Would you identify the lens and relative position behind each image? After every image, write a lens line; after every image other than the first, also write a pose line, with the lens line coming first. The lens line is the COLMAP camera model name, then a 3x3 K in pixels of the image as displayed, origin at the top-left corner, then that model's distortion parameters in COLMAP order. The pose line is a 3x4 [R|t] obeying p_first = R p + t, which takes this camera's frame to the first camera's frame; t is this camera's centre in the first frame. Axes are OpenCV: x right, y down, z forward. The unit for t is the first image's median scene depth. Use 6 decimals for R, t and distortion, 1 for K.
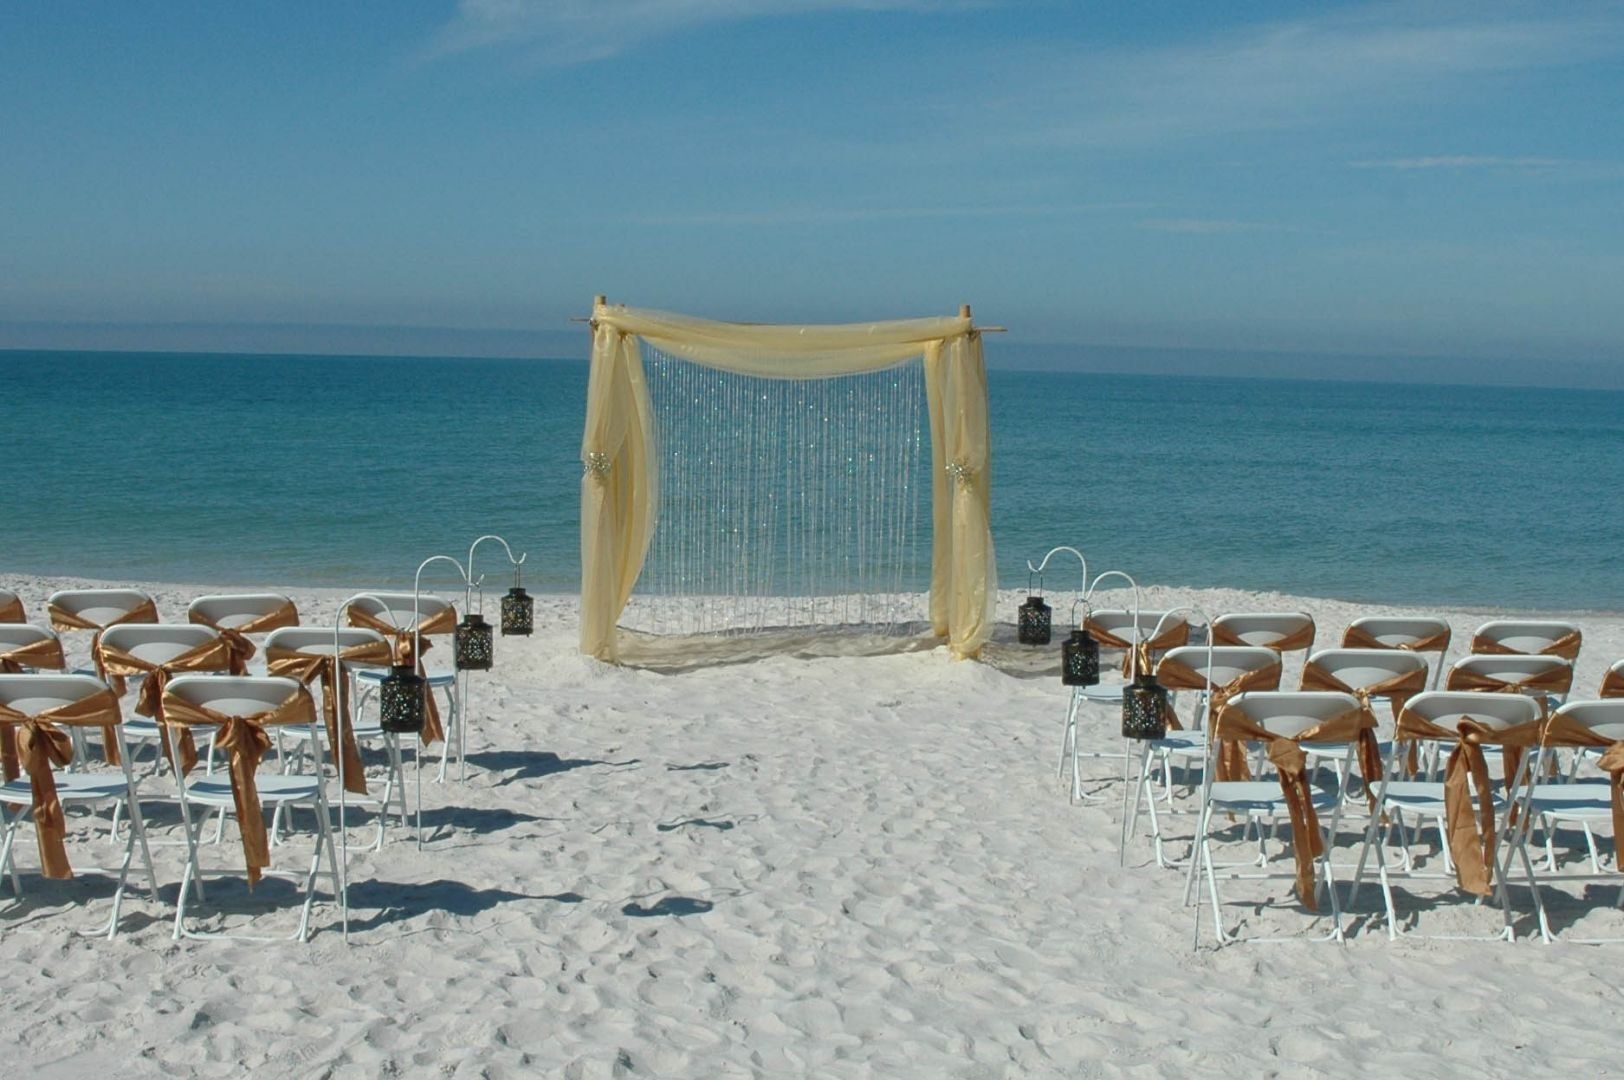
lens RADIAL K [[2342.3, 0, 812.0], [0, 2342.3, 540.0], [0, 0, 1]] dist [-0.223703, -0.009393]
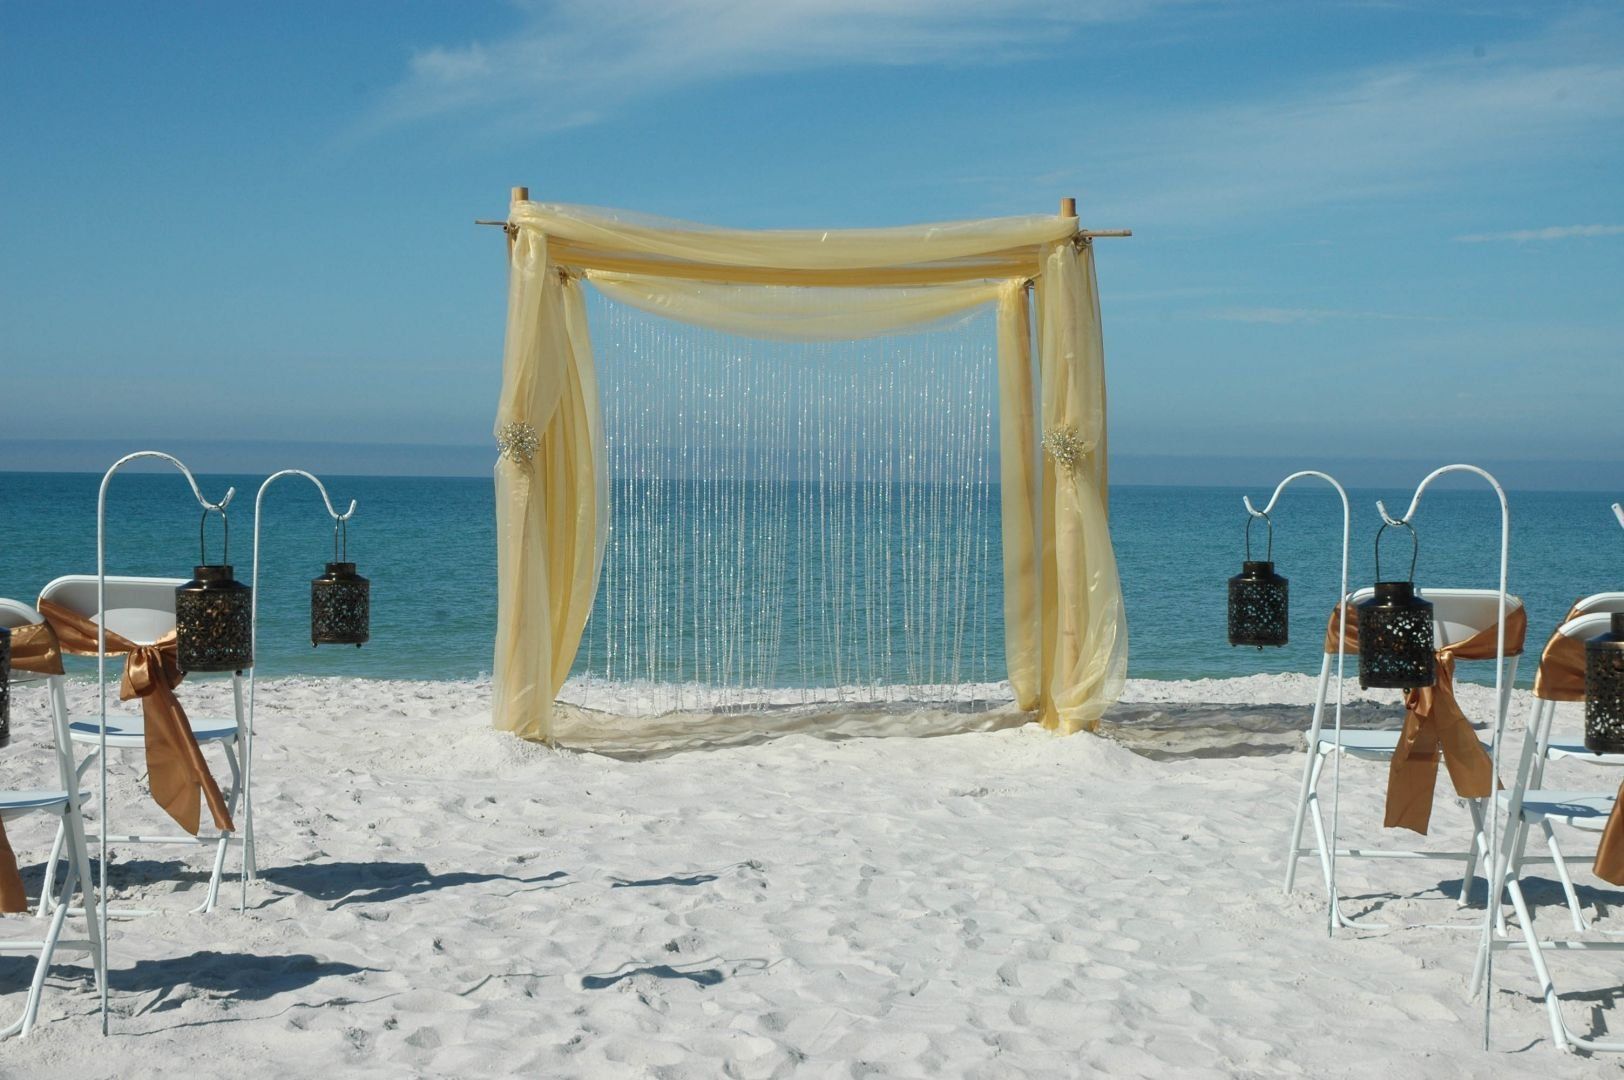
lens RADIAL K [[2622.0, 0, 807.4], [0, 2622.0, 517.6], [0, 0, 1]] dist [0.031456, 0.231914]
pose [[0.999923, -0.011788, -0.003770, -0.009575], [0.011530, 0.997984, -0.062407, 0.048298], [0.004498, 0.062358, 0.998044, 0.342527]]
